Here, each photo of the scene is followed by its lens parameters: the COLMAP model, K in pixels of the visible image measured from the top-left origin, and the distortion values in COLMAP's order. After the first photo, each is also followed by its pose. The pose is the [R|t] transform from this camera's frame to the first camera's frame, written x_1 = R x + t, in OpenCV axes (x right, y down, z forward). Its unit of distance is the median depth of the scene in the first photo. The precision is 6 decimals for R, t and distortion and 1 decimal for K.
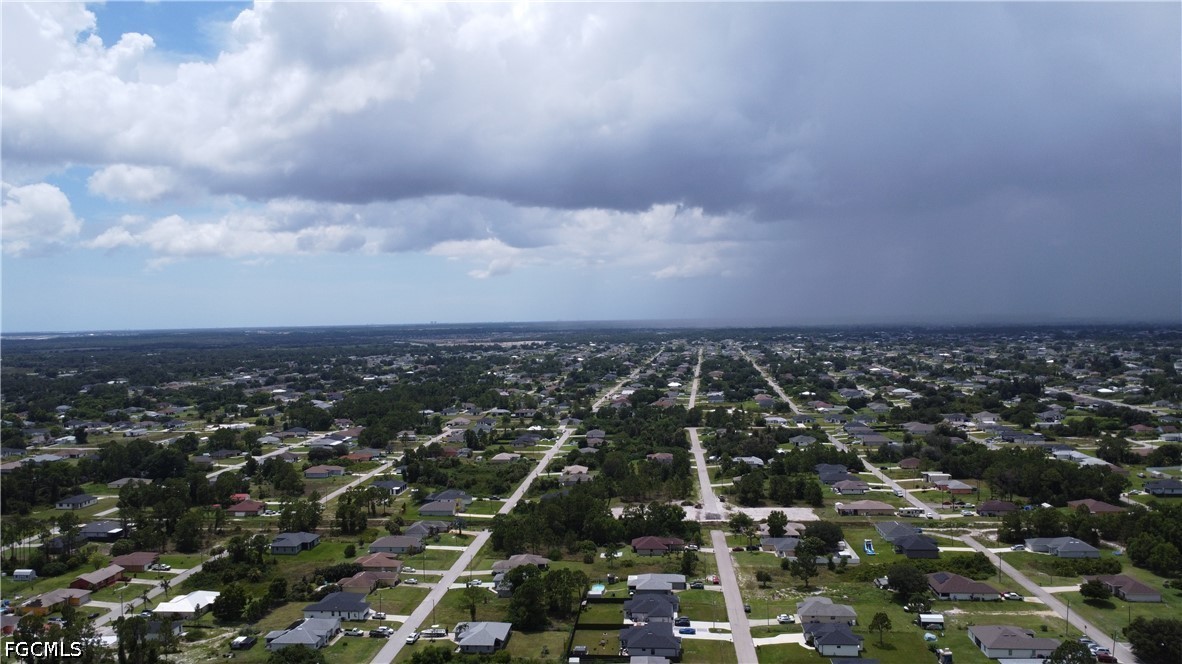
lens RADIAL K [[888.0, 0, 587.5], [0, 888.0, 330.8], [0, 0, 1]] dist [0.004219, 0.000806]
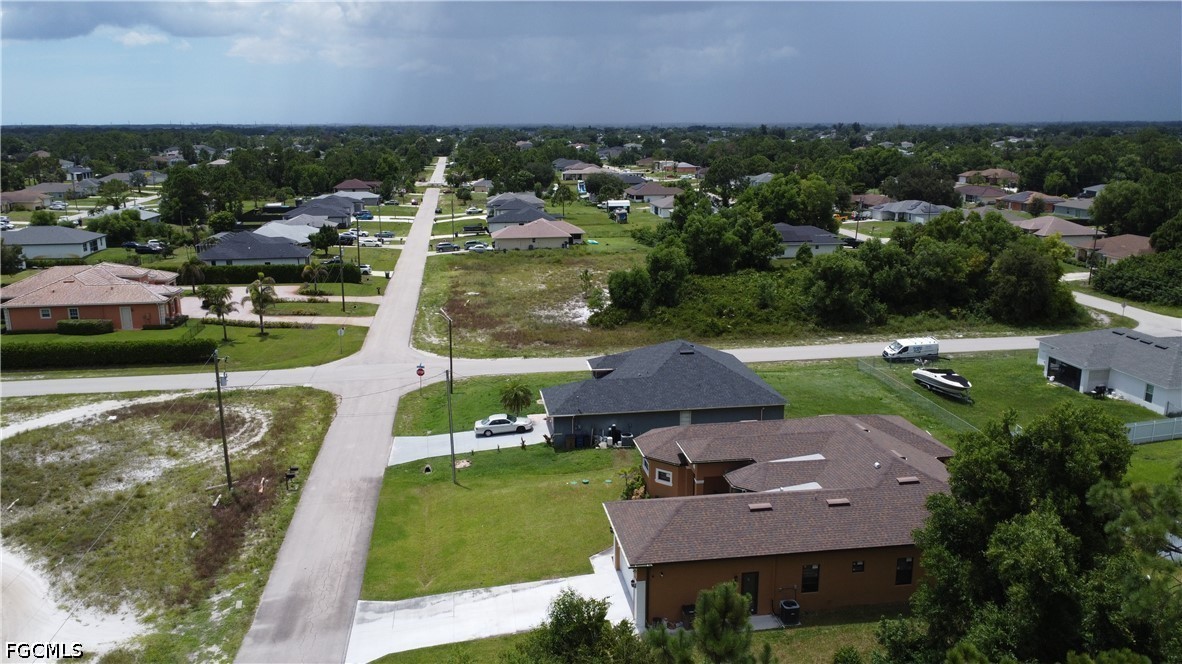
lens RADIAL K [[888.0, 0, 587.5], [0, 888.0, 330.8], [0, 0, 1]] dist [0.004219, 0.000806]
pose [[0.972932, -0.037496, 0.228028, 0.097388], [-0.010992, 0.978123, 0.207738, 0.205009], [-0.230829, -0.204621, 0.951235, 0.029709]]
